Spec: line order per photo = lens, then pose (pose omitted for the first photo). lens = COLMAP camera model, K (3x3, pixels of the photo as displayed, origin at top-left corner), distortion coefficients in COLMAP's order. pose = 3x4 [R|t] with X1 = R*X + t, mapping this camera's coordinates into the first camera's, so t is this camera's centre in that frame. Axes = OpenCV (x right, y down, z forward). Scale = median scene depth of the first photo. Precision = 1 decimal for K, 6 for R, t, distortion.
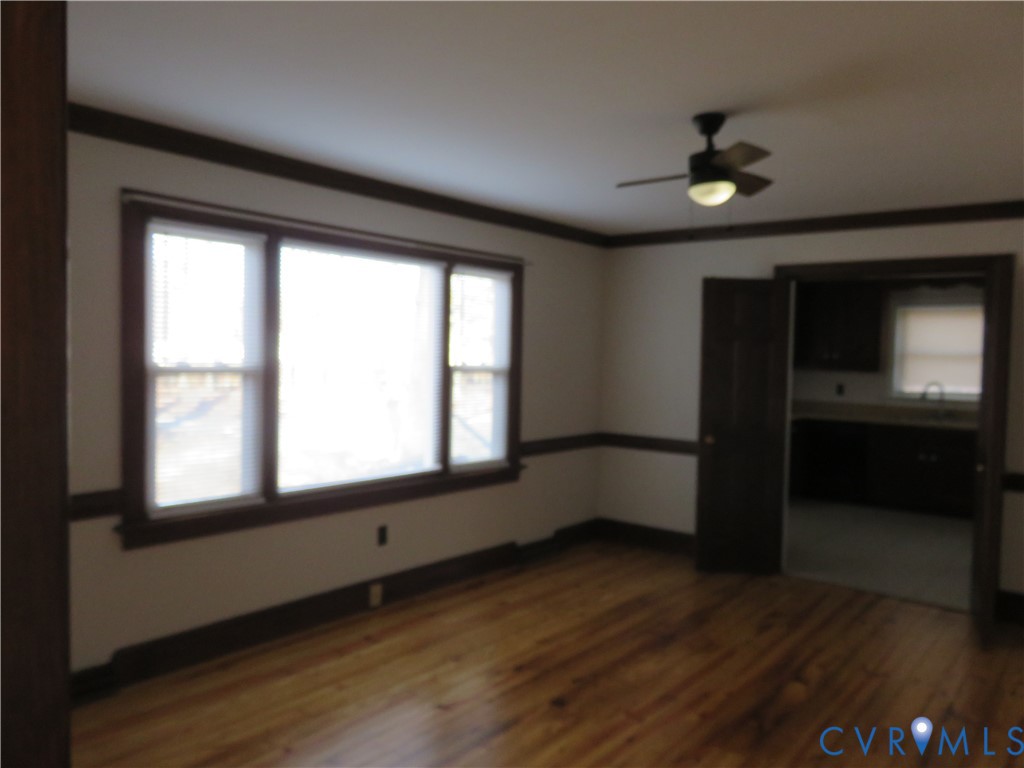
lens RADIAL K [[776.1, 0, 512.0], [0, 776.1, 384.0], [0, 0, 1]] dist [0.003240, -0.000973]
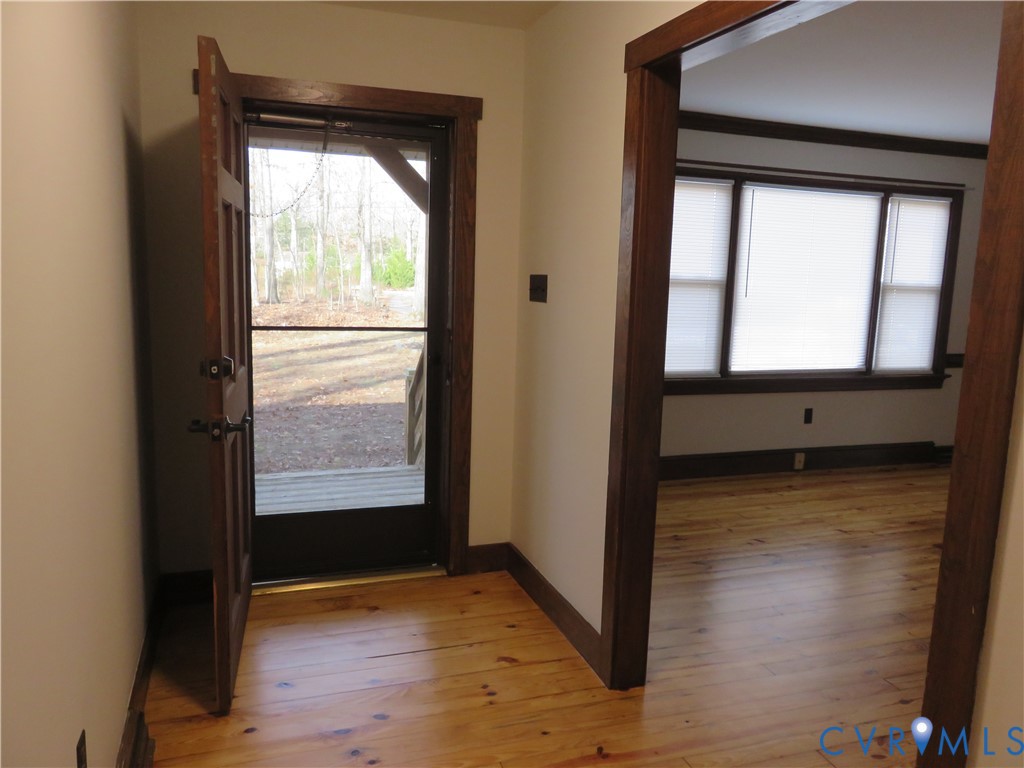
lens RADIAL K [[776.1, 0, 512.0], [0, 776.1, 384.0], [0, 0, 1]] dist [0.003240, -0.000973]
pose [[0.849441, 0.086866, -0.520484, 0.079539], [-0.032367, 0.993077, 0.112915, 0.015560], [0.526690, -0.079068, 0.846372, -0.334341]]
